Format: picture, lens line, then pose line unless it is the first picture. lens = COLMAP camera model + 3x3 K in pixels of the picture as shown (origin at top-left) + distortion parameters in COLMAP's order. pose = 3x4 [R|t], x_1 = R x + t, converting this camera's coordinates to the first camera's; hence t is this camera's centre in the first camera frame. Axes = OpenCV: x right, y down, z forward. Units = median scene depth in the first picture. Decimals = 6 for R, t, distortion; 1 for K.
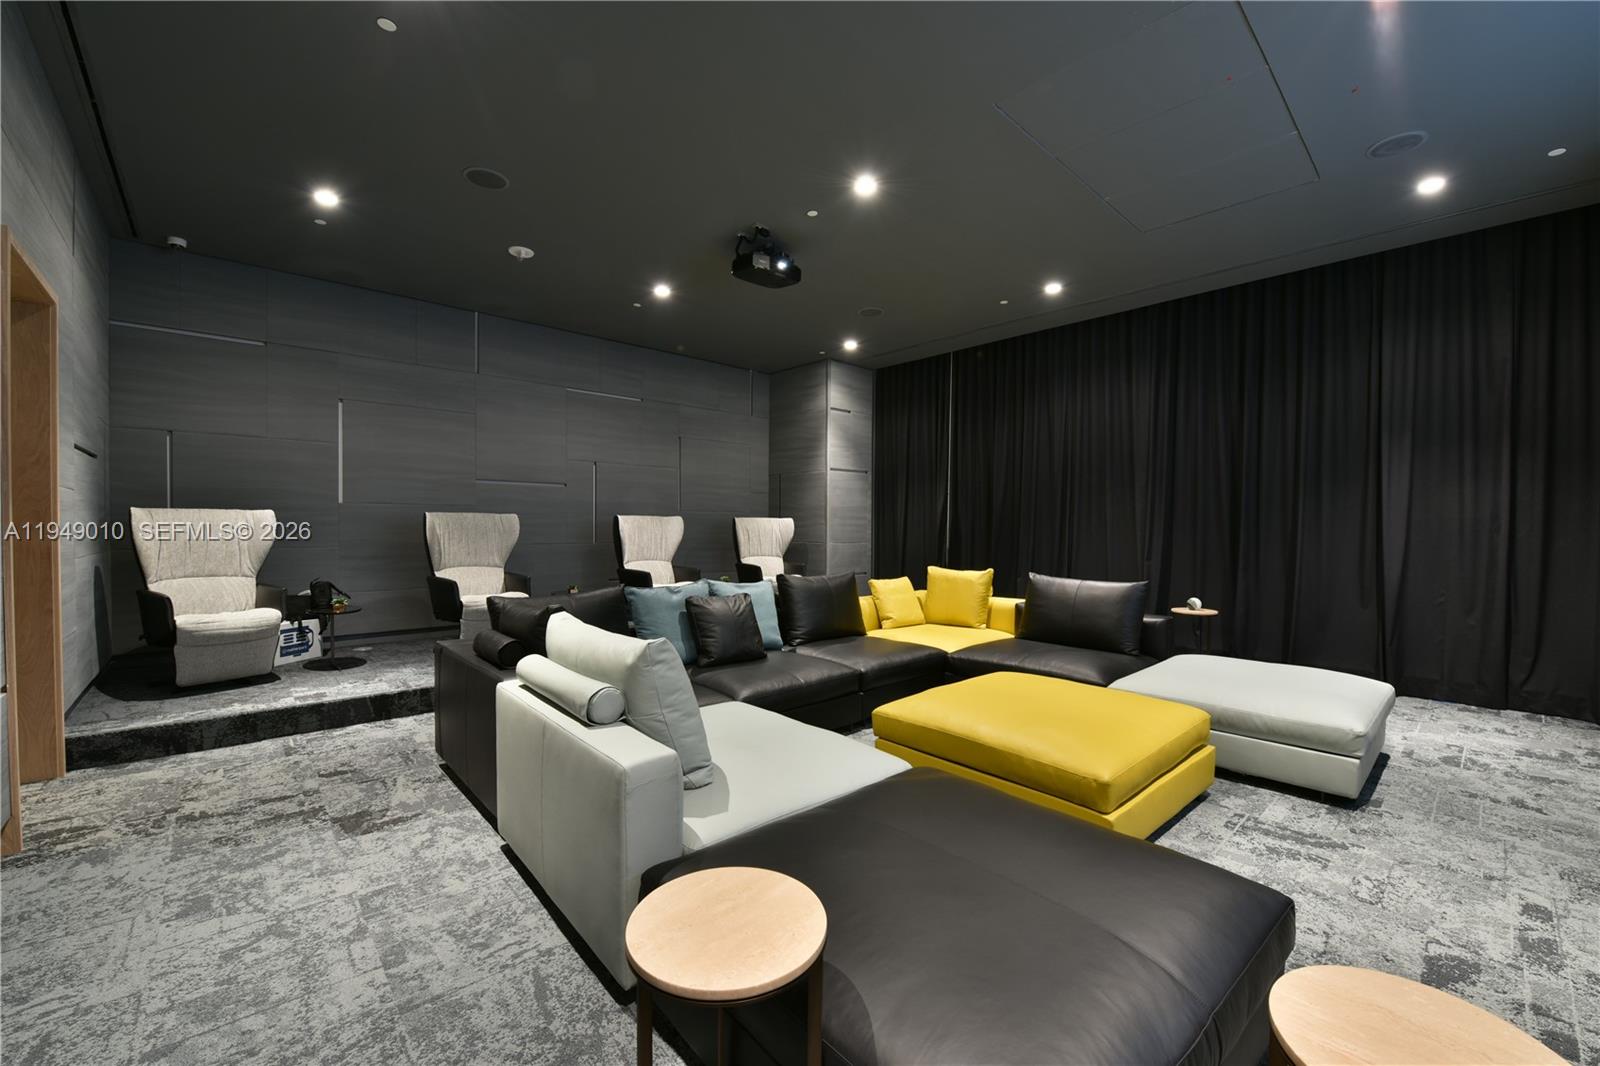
lens RADIAL K [[631.7, 0, 796.7], [0, 631.7, 538.1], [0, 0, 1]] dist [-0.017138, -0.000332]
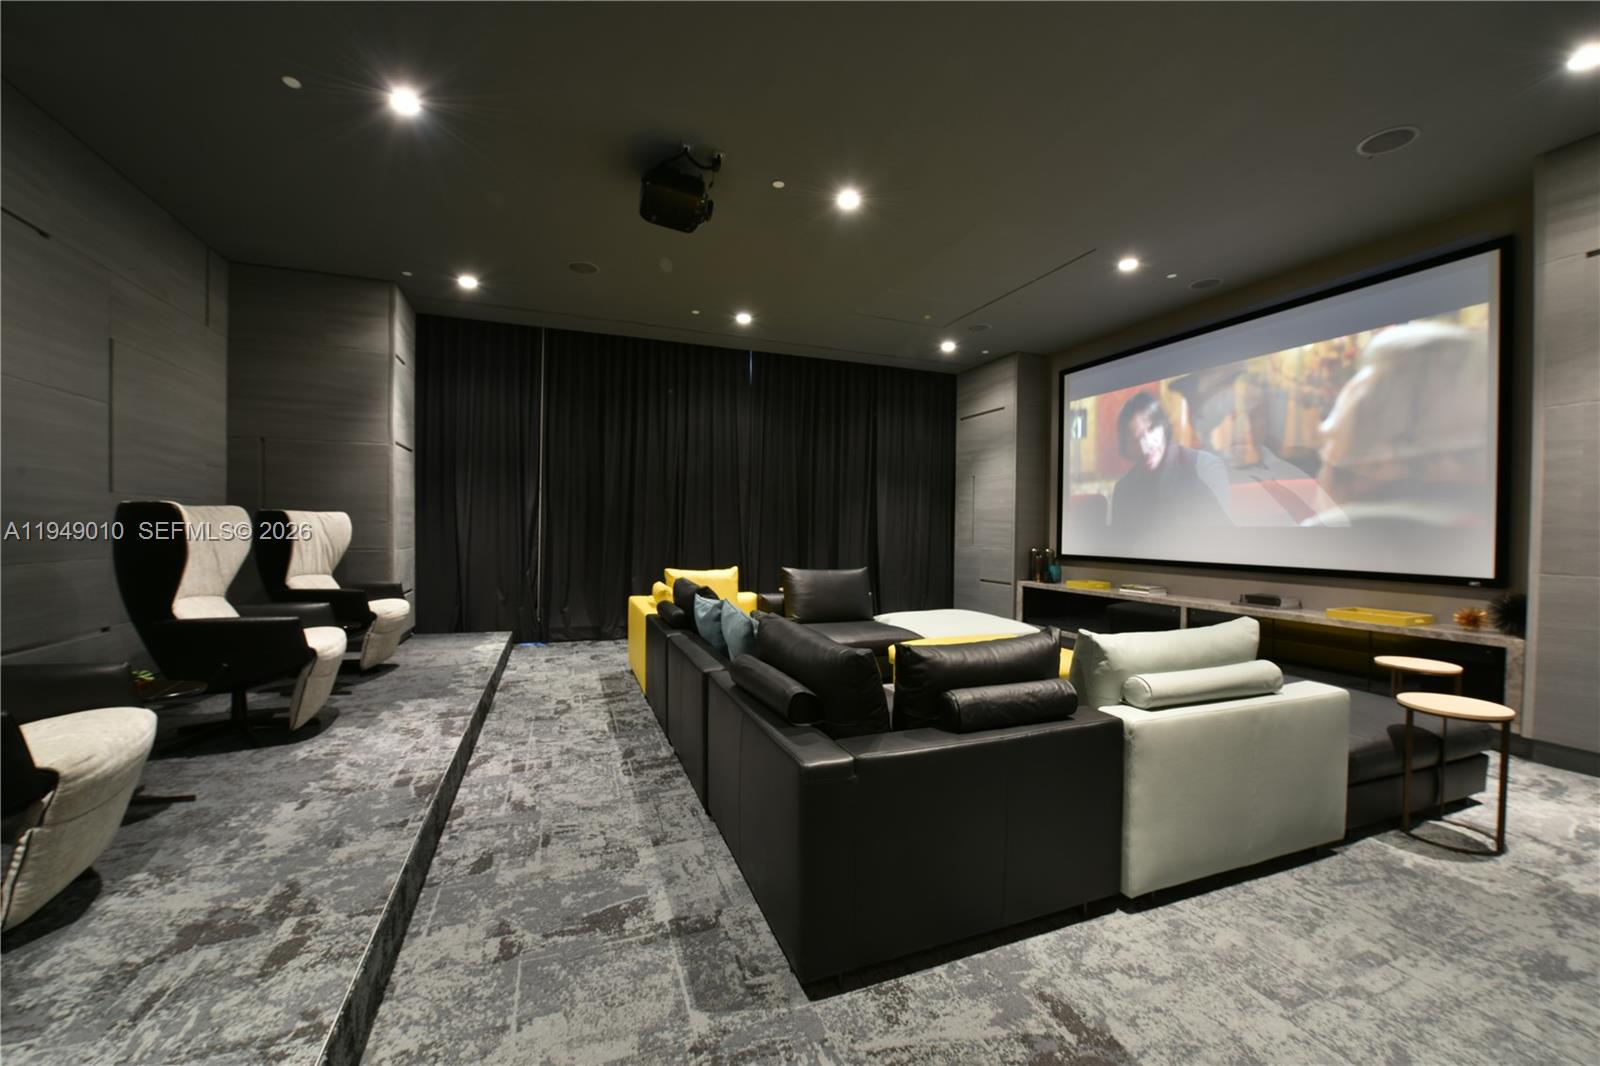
lens RADIAL K [[631.7, 0, 799.4], [0, 631.7, 534.6], [0, 0, 1]] dist [-0.017138, -0.000332]
pose [[0.352203, -0.012161, 0.935845, -1.222089], [0.010361, 0.999905, 0.009093, -0.029226], [-0.935866, 0.006494, 0.352295, 0.964731]]
